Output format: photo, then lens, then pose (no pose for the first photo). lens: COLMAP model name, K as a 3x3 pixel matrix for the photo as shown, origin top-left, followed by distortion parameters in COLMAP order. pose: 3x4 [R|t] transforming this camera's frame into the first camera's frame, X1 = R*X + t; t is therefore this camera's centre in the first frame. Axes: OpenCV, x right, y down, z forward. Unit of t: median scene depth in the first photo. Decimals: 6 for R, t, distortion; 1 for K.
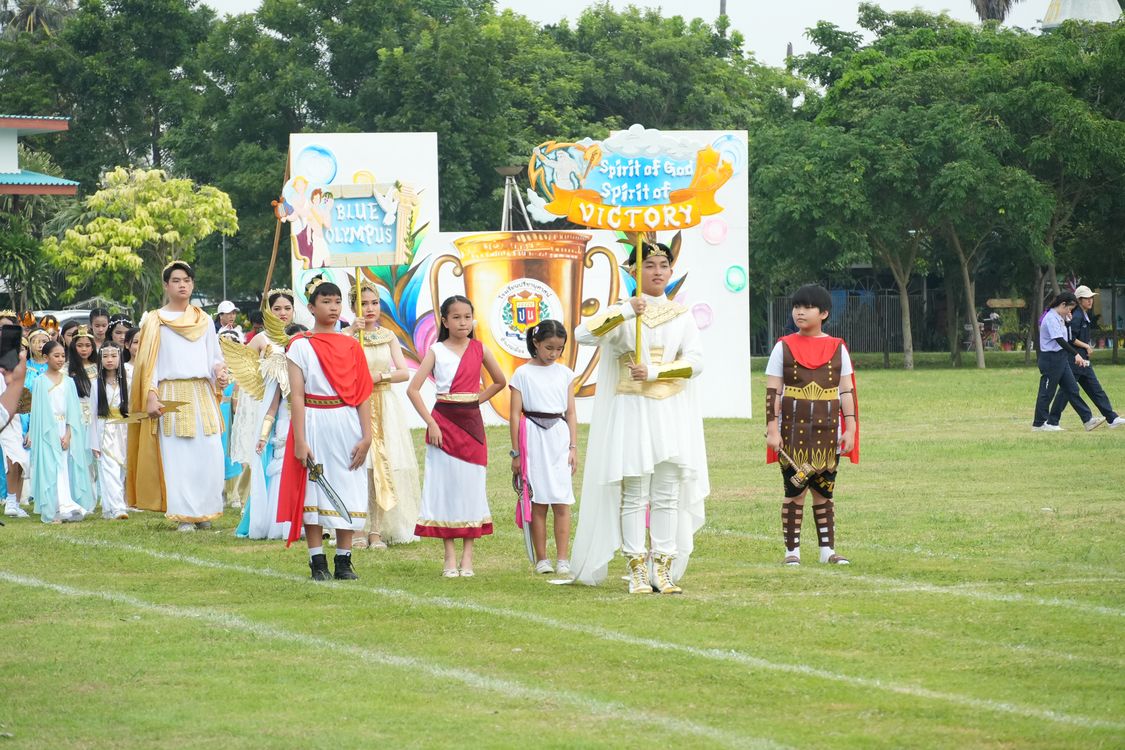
lens RADIAL K [[4684.7, 0, 562.5], [0, 4684.7, 375.0], [0, 0, 1]] dist [0.147047, -3.993175]
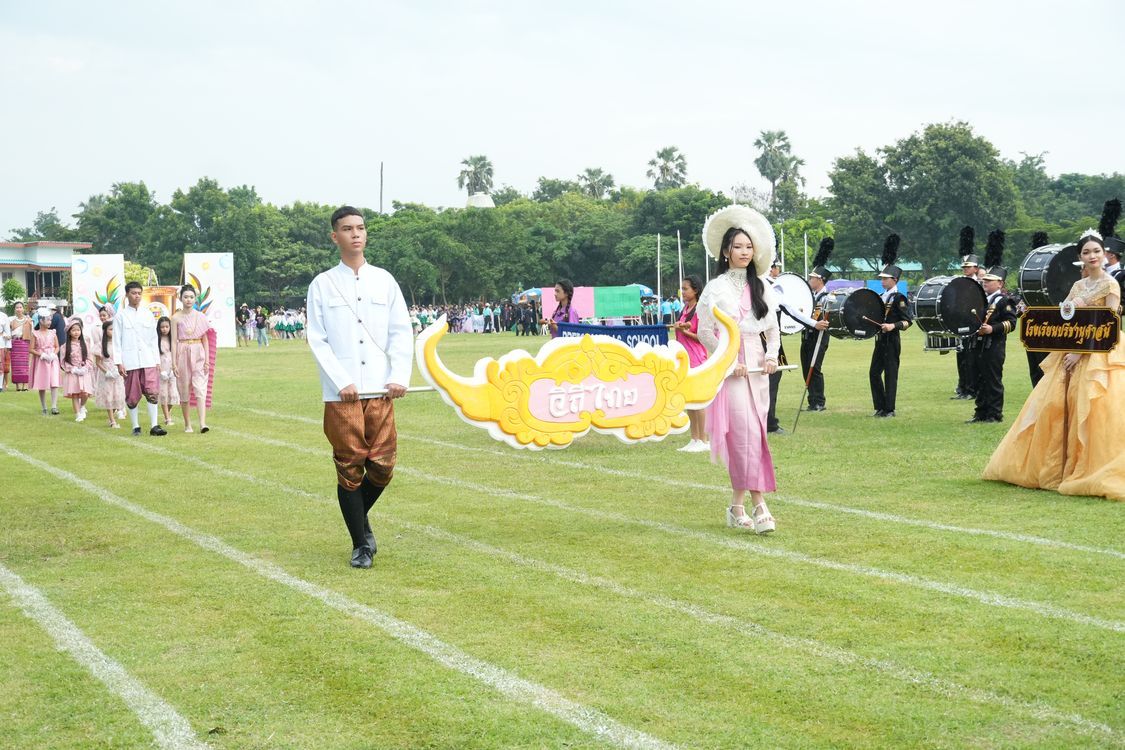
lens RADIAL K [[1781.9, 0, 562.5], [0, 1781.9, 375.0], [0, 0, 1]] dist [0.074890, -0.073873]
pose [[0.995090, -0.011791, 0.098271, 0.068351], [0.009455, 0.999662, 0.024201, 0.000583], [-0.098523, -0.023153, 0.994865, -0.089995]]
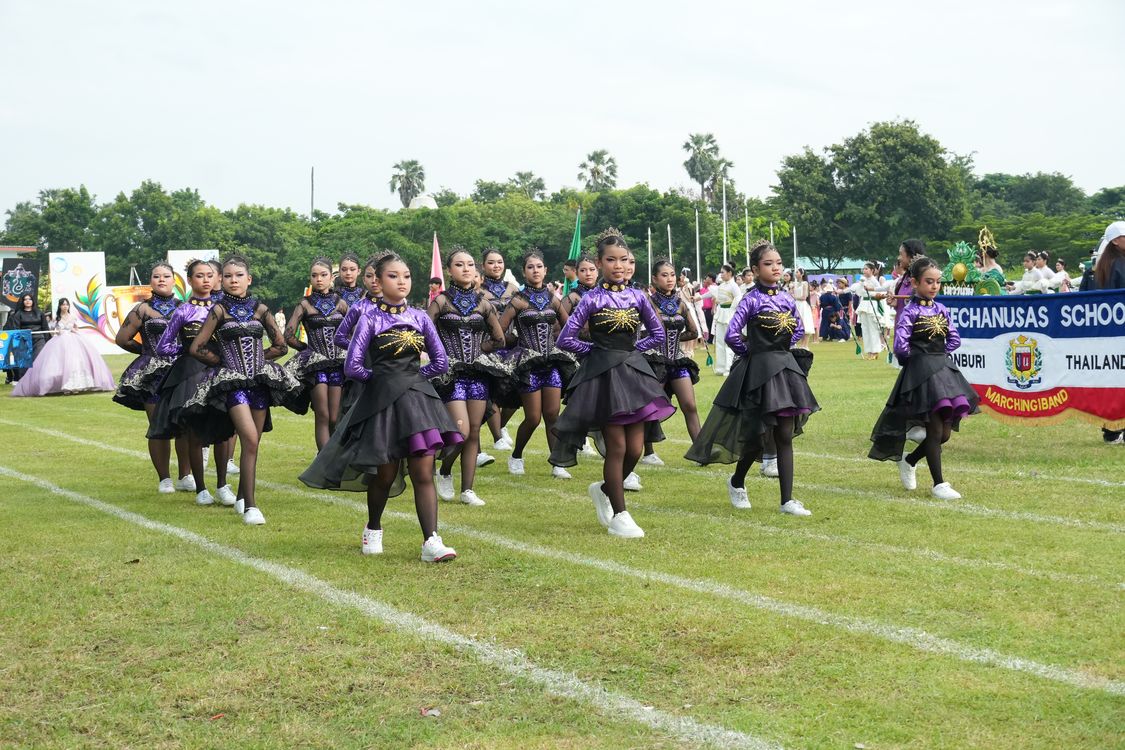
lens RADIAL K [[1720.8, 0, 562.5], [0, 1720.8, 375.0], [0, 0, 1]] dist [0.063939, -0.072070]
pose [[0.987934, -0.024061, 0.152997, 0.041965], [0.020612, 0.999497, 0.024088, 0.001968], [-0.153500, -0.020644, 0.987933, -0.045370]]
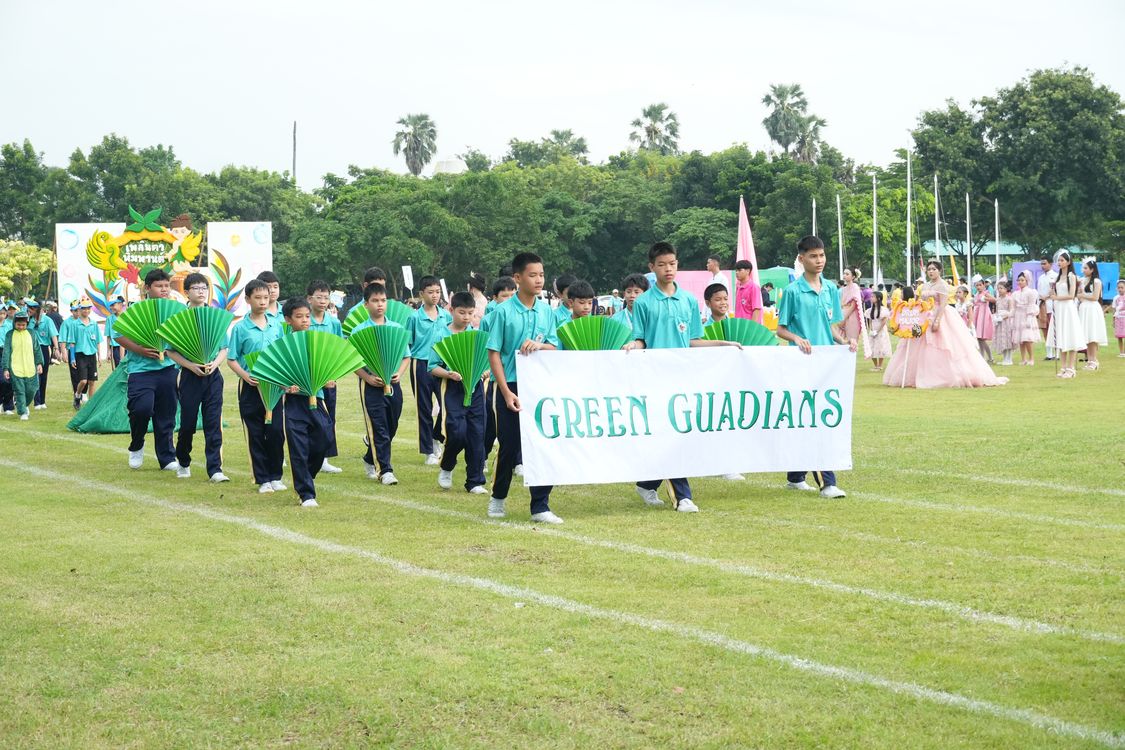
lens RADIAL K [[2108.1, 0, 562.5], [0, 2108.1, 375.0], [0, 0, 1]] dist [0.080330, -0.236128]
pose [[0.988129, -0.013795, 0.153007, 0.010760], [0.010740, 0.999727, 0.020772, 0.000312], [-0.153252, -0.018882, 0.988007, -0.002038]]
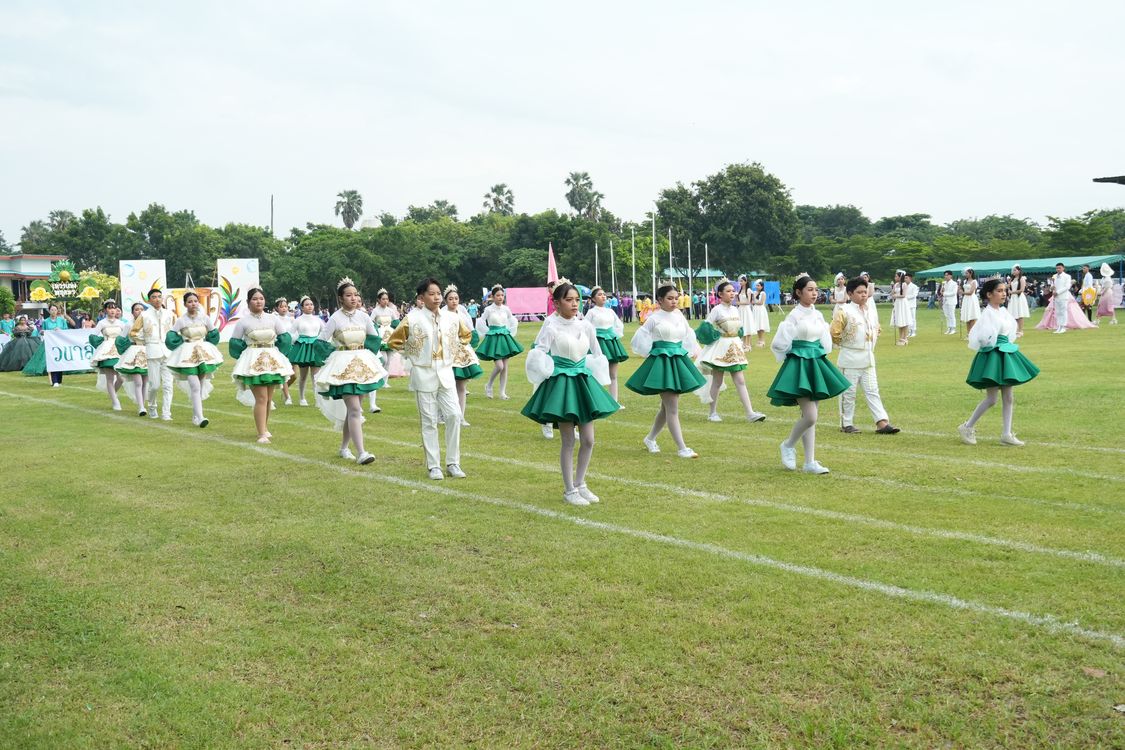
lens RADIAL K [[1306.5, 0, 562.5], [0, 1306.5, 375.0], [0, 0, 1]] dist [0.024832, 0.003496]
pose [[0.969991, -0.028221, 0.241497, 0.010560], [0.019188, 0.999028, 0.039675, 0.000203], [-0.242382, -0.033850, 0.969590, -0.005101]]
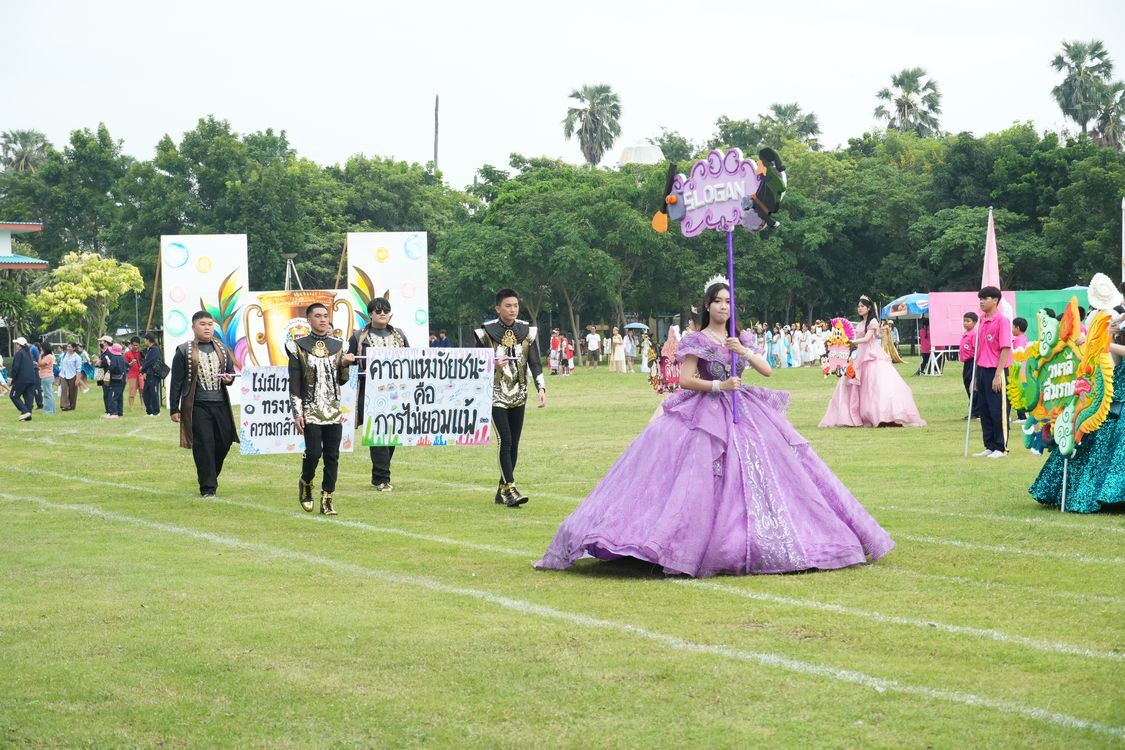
lens RADIAL K [[2788.3, 0, 554.3], [0, 2788.3, 379.2], [0, 0, 1]] dist [0.106330, -0.731114]
pose [[0.997303, -0.010391, 0.072650, 0.005347], [0.010173, 0.999943, 0.003375, -0.000200], [-0.072681, -0.002627, 0.997352, -0.018725]]
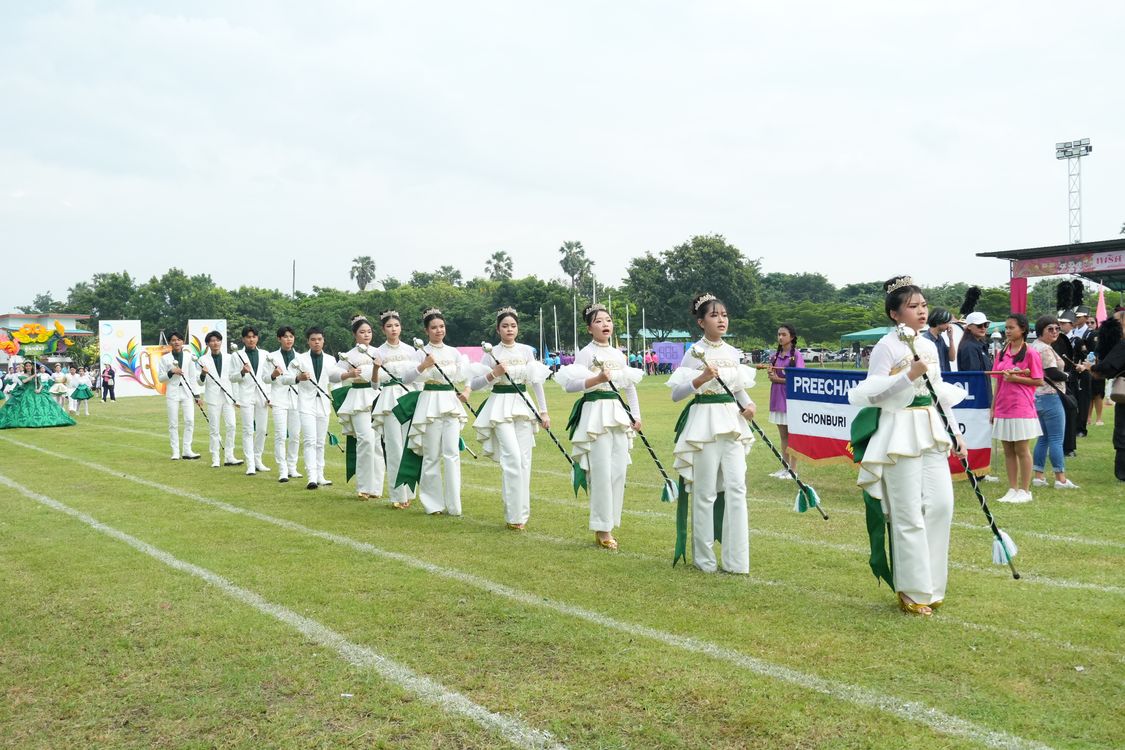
lens RADIAL K [[1211.7, 0, 562.5], [0, 1211.7, 375.0], [0, 0, 1]] dist [0.022268, 0.025282]
pose [[0.973610, -0.010665, 0.227971, 0.040507], [0.011691, 0.999927, -0.003148, 0.000559], [-0.227920, 0.005730, 0.973663, -0.031661]]
